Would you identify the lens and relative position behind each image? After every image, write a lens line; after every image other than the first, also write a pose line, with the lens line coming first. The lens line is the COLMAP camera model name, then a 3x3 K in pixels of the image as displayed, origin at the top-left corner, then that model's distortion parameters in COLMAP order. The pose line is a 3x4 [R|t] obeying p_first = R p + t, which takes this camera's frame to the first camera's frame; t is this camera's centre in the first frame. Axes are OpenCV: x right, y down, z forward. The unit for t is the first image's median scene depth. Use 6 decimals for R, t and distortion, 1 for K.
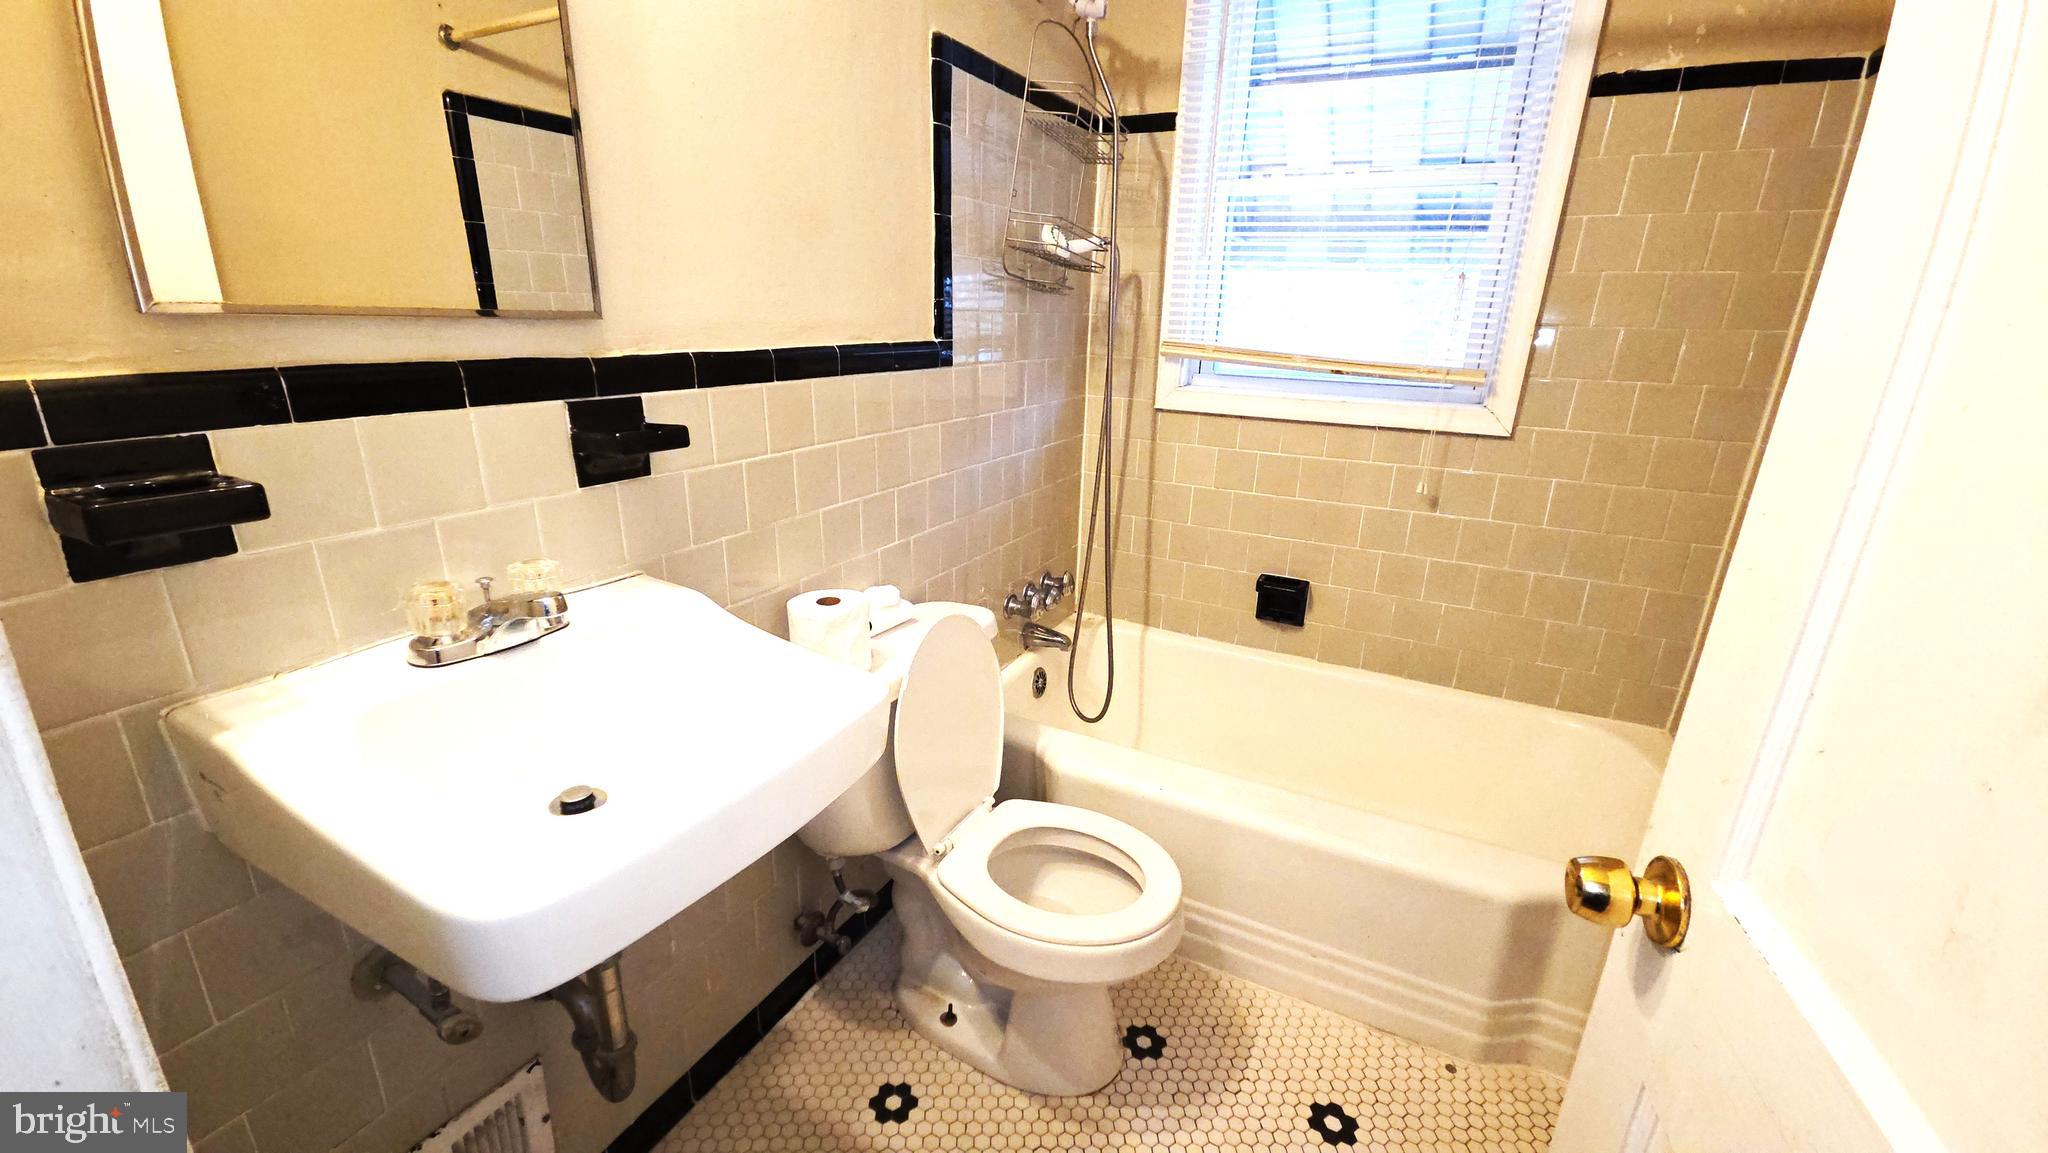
lens RADIAL K [[831.9, 0, 1026.1], [0, 831.9, 571.5], [0, 0, 1]] dist [0.013018, -0.005503]
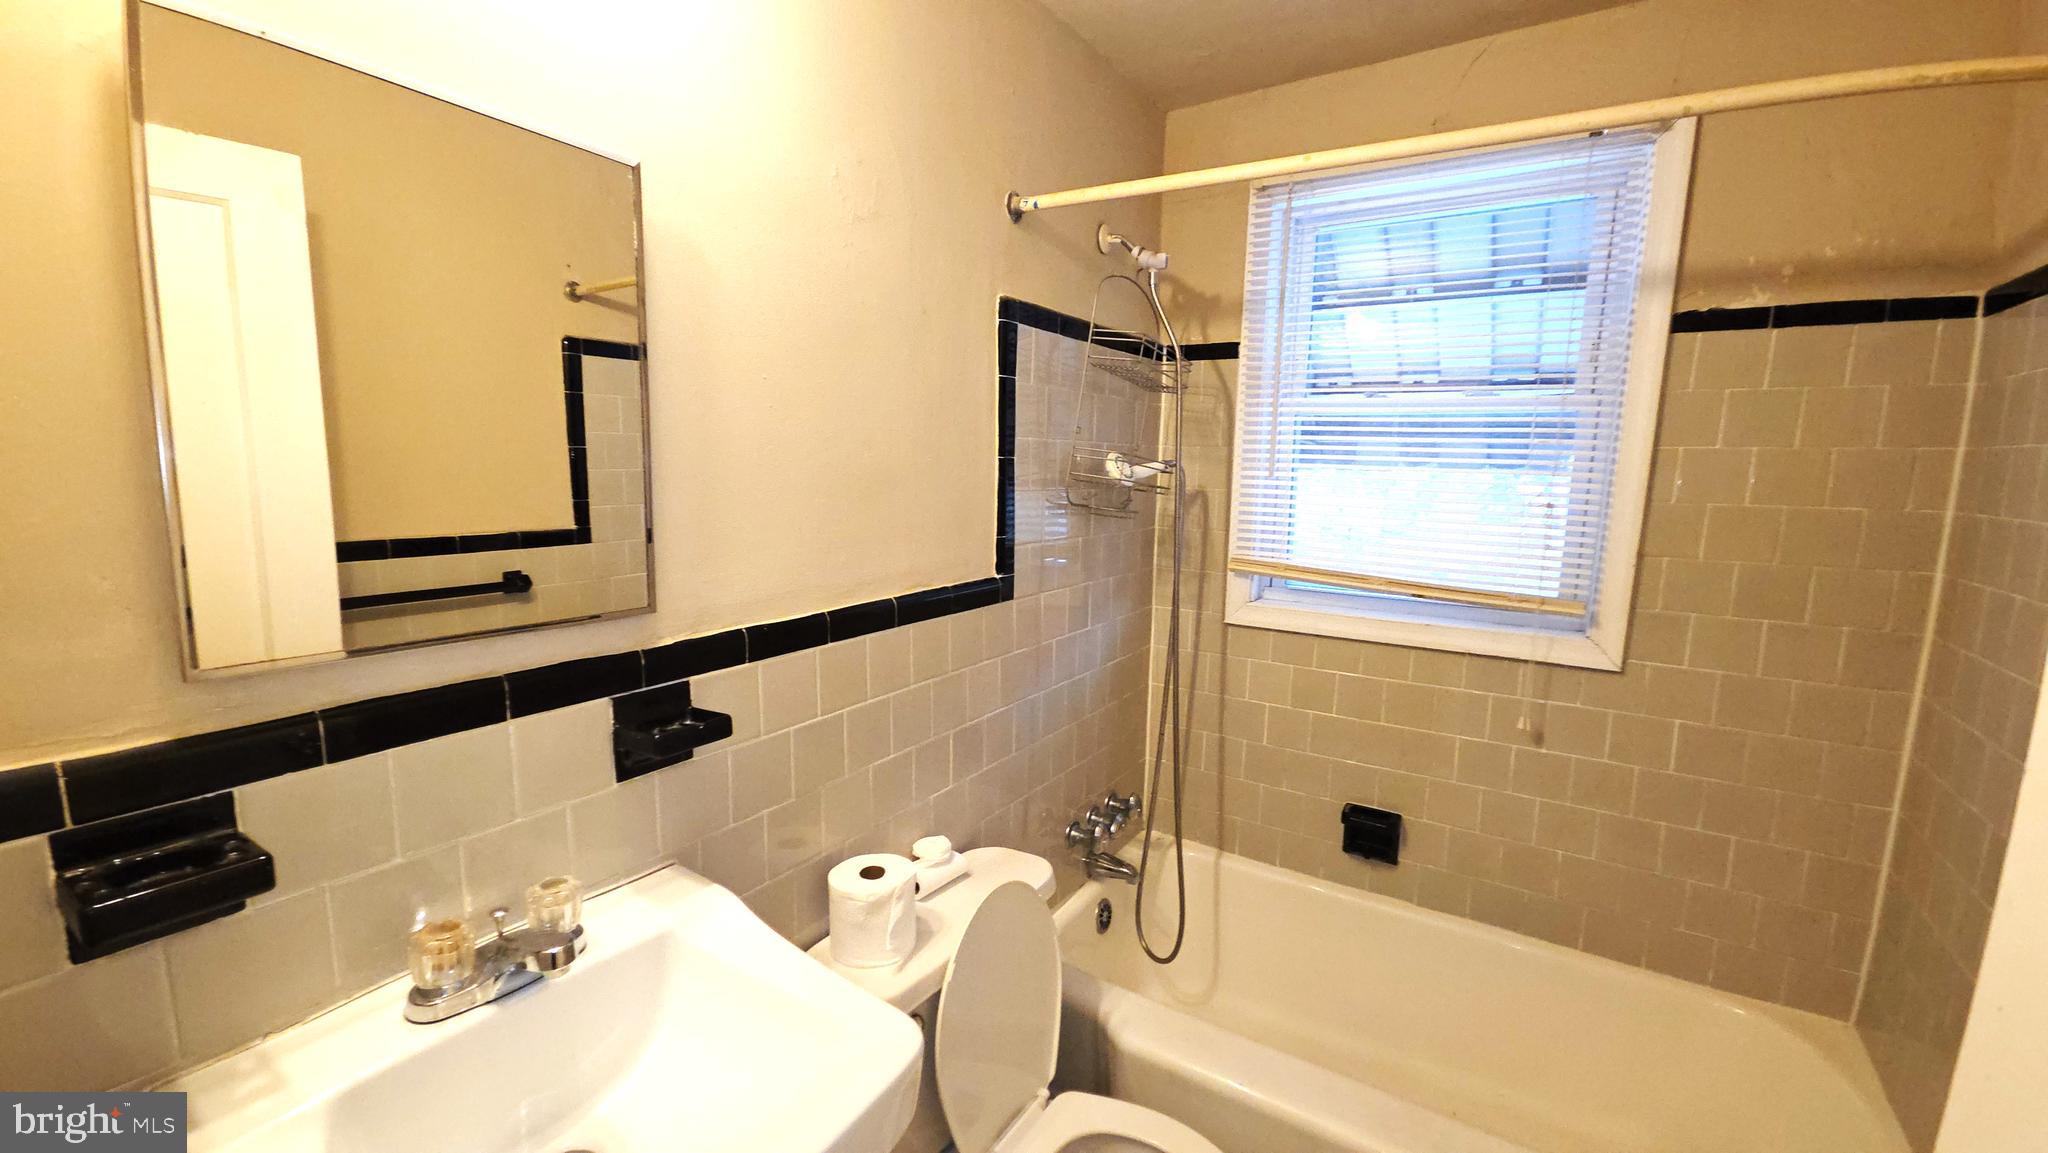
lens RADIAL K [[831.9, 0, 1025.3], [0, 831.9, 574.4], [0, 0, 1]] dist [0.013018, -0.005503]
pose [[0.996207, 0.003982, -0.086929, 0.010986], [-0.018976, 0.984853, -0.172351, -0.109446], [0.084926, 0.173347, 0.981192, 0.031623]]
